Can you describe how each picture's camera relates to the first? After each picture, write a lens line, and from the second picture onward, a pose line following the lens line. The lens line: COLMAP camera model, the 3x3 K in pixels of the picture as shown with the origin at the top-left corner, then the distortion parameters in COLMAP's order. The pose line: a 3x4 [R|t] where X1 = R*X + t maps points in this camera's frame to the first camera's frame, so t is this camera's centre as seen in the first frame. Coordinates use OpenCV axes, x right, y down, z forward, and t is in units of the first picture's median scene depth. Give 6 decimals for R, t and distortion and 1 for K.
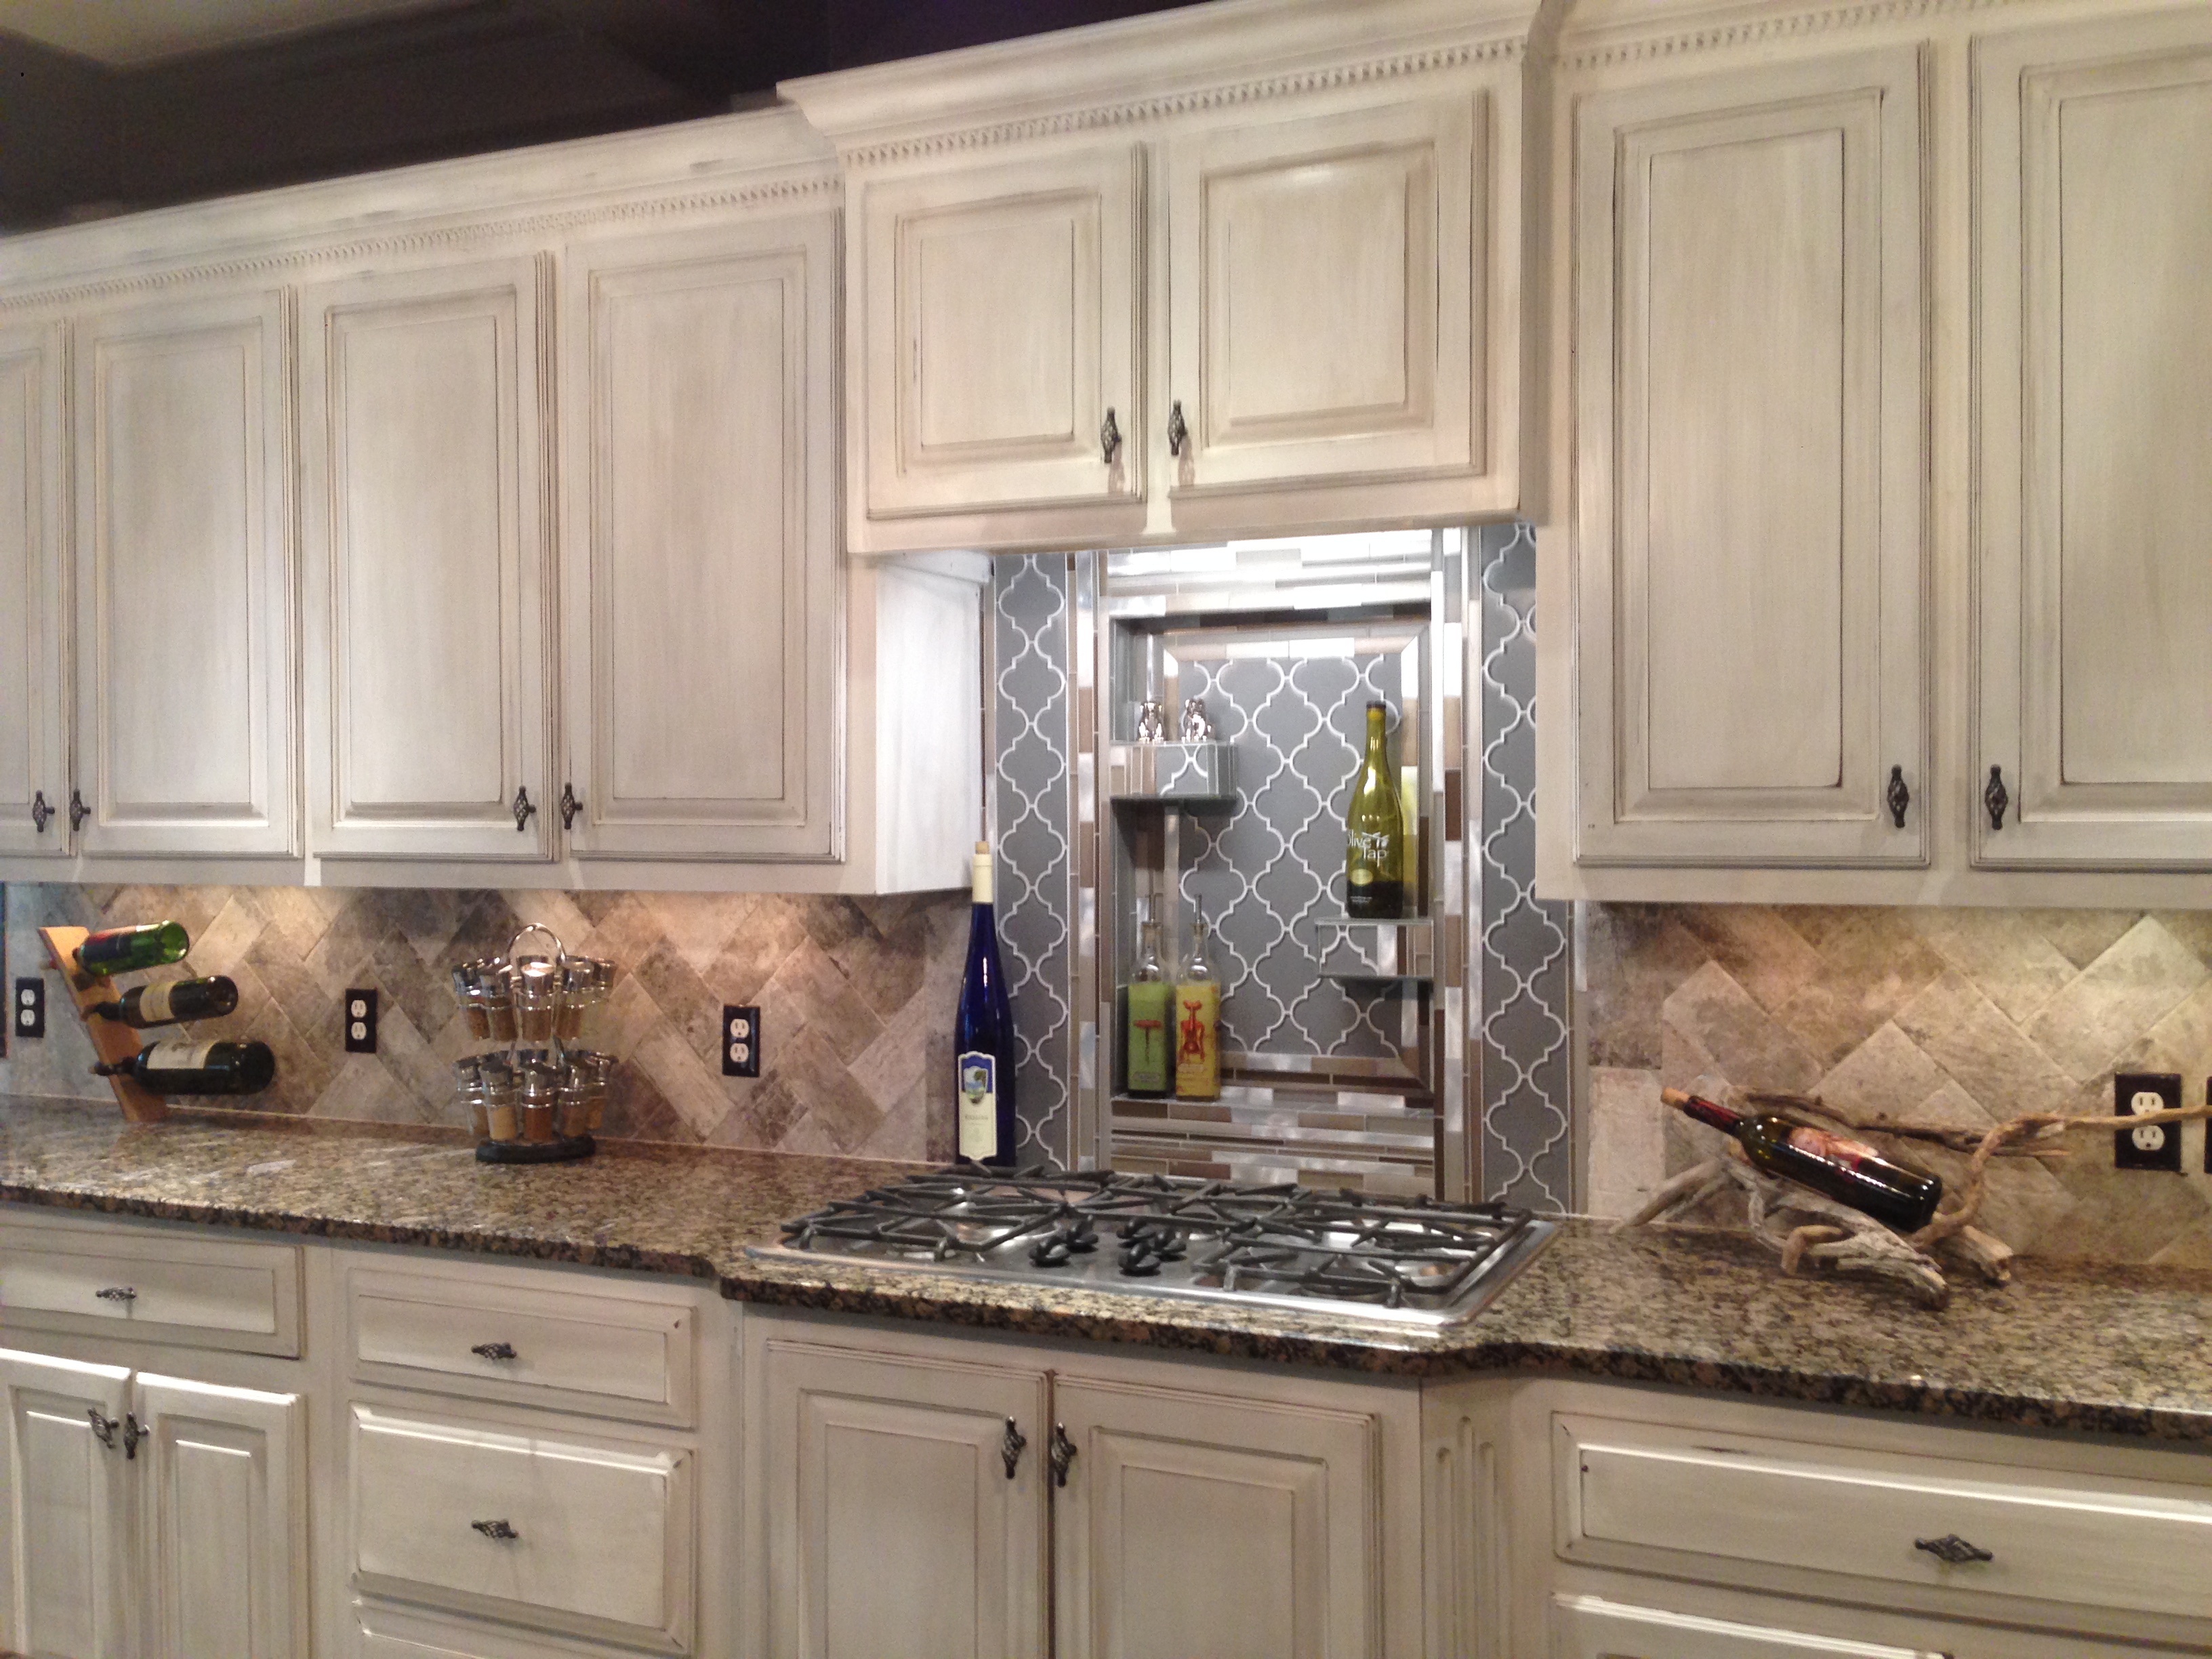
lens RADIAL K [[1980.6, 0, 1106.0], [0, 1980.6, 829.5], [0, 0, 1]] dist [0.070637, -0.093345]
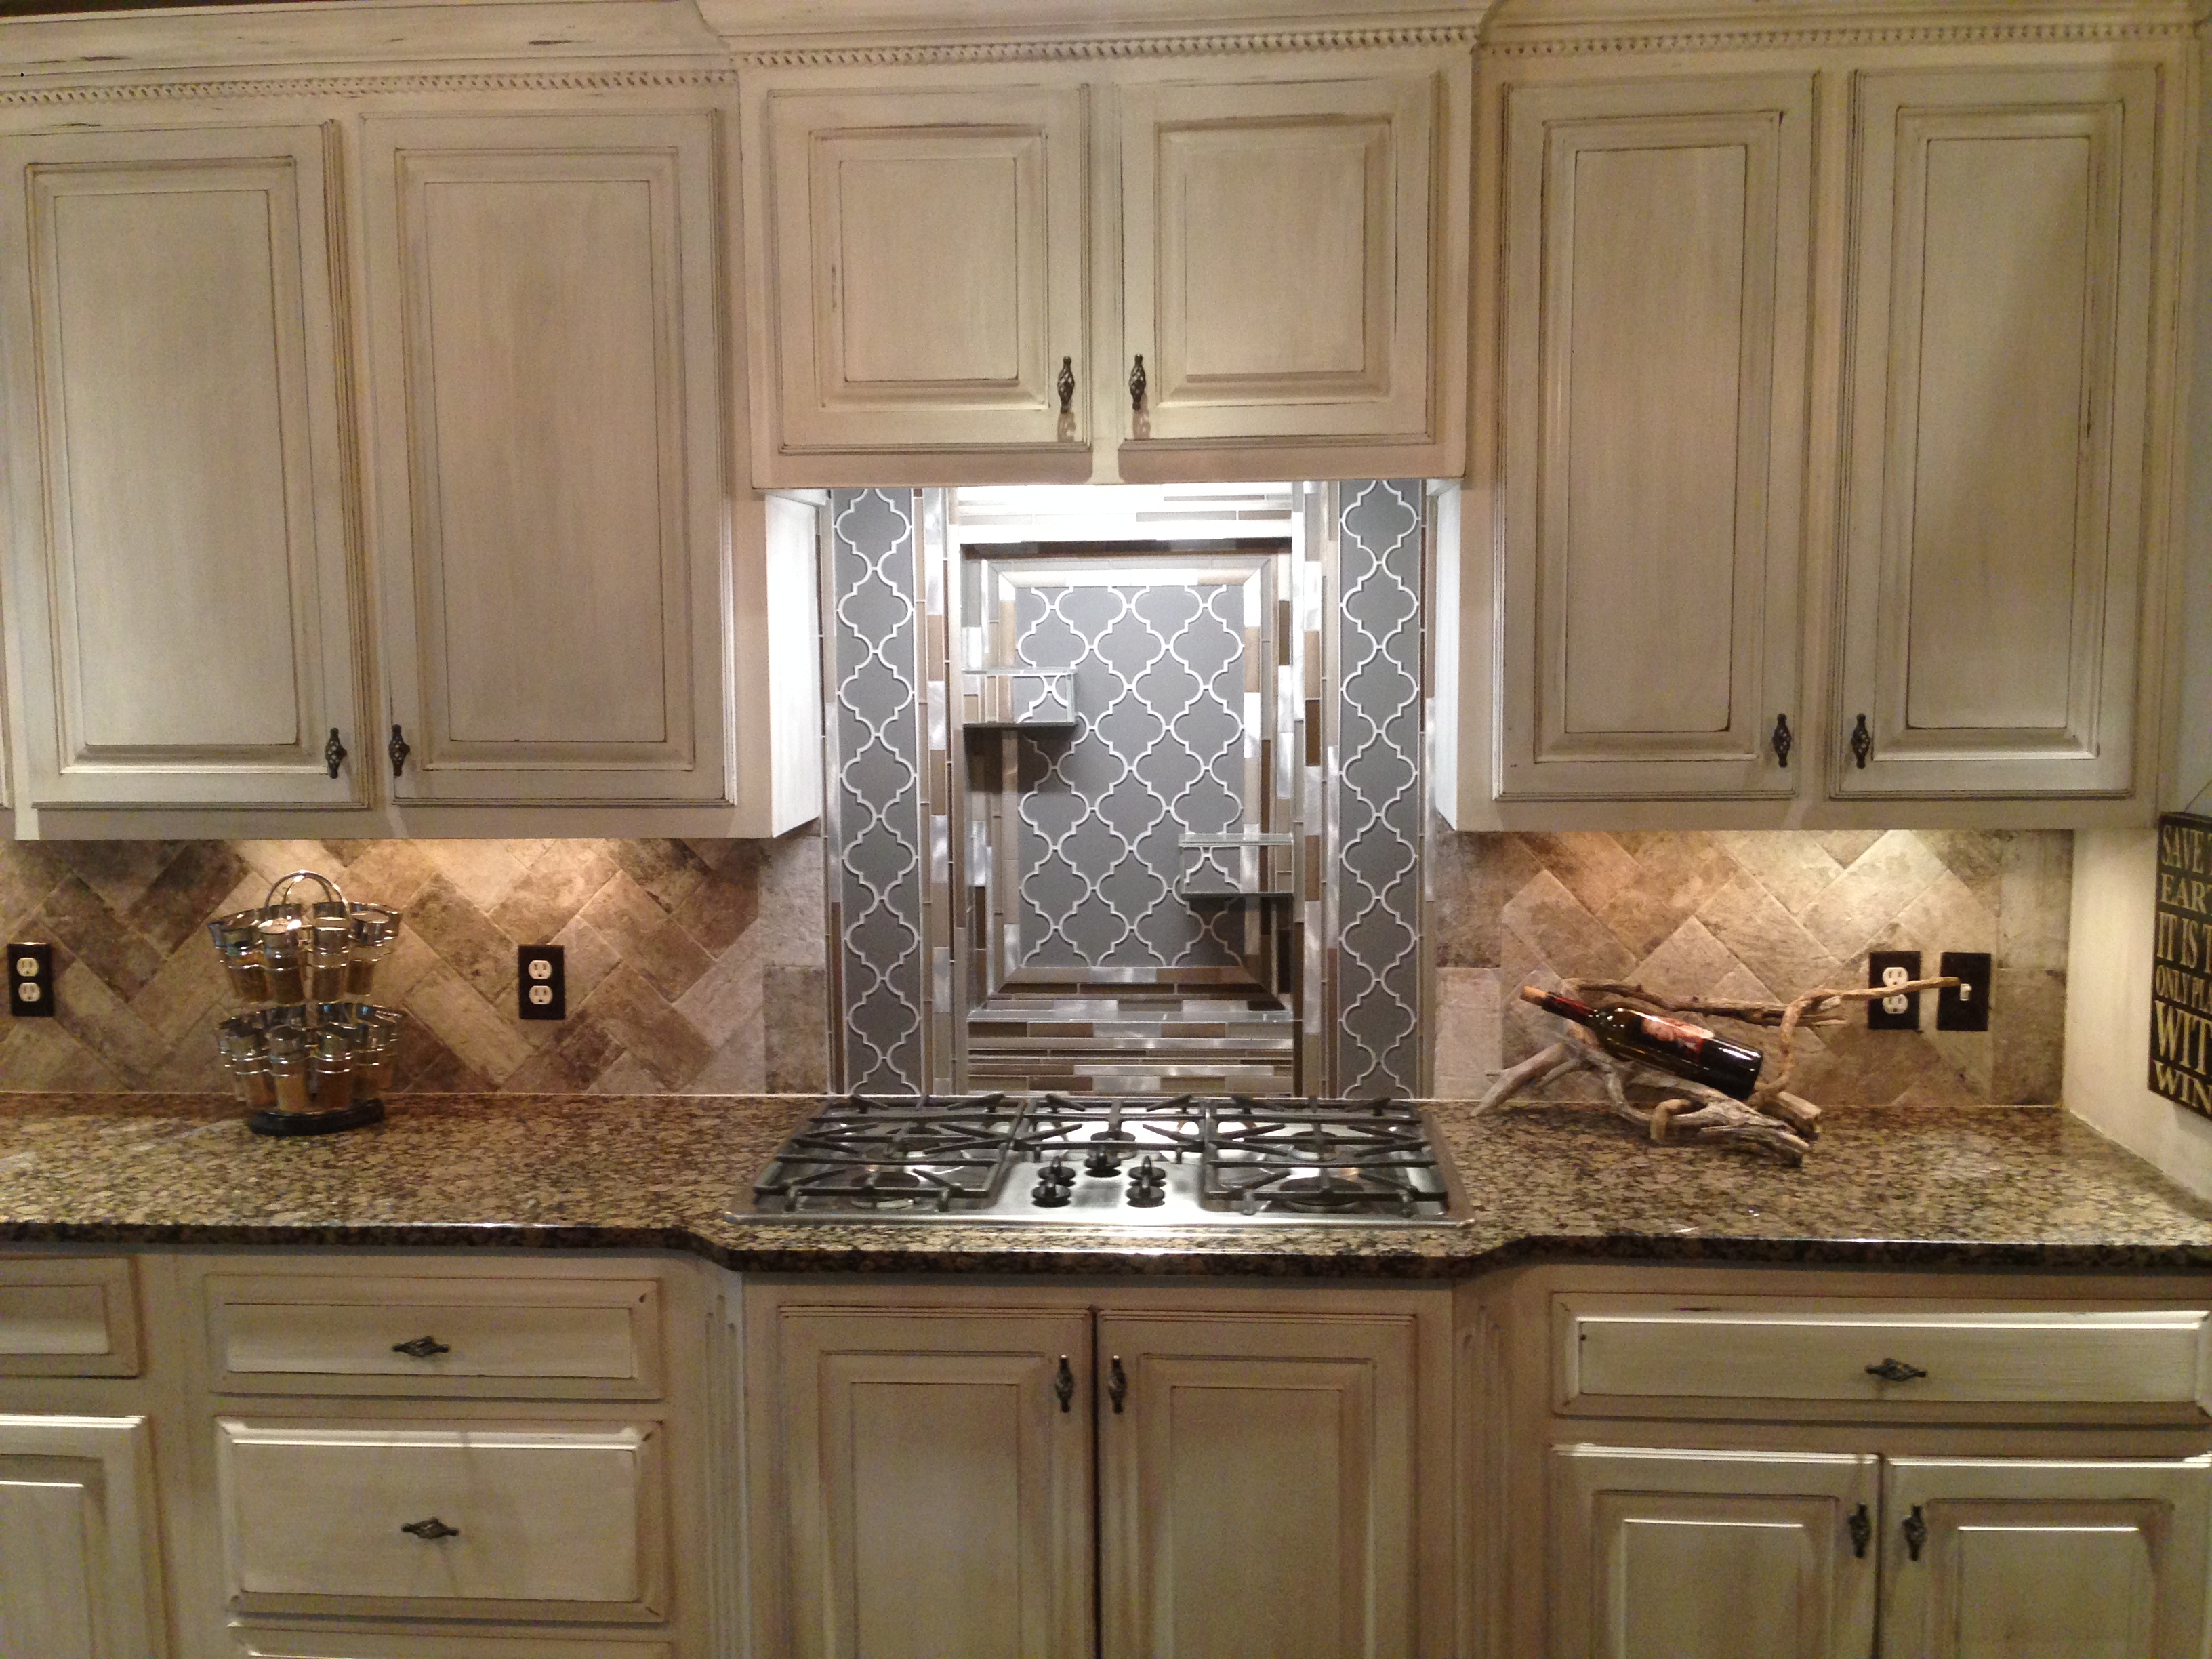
lens RADIAL K [[2002.5, 0, 1100.3], [0, 2002.5, 840.2], [0, 0, 1]] dist [0.084332, -0.137344]
pose [[0.939349, -0.044224, 0.340099, -0.303886], [0.010254, 0.994829, 0.101041, -0.065024], [-0.342809, -0.091425, 0.934946, 0.023257]]
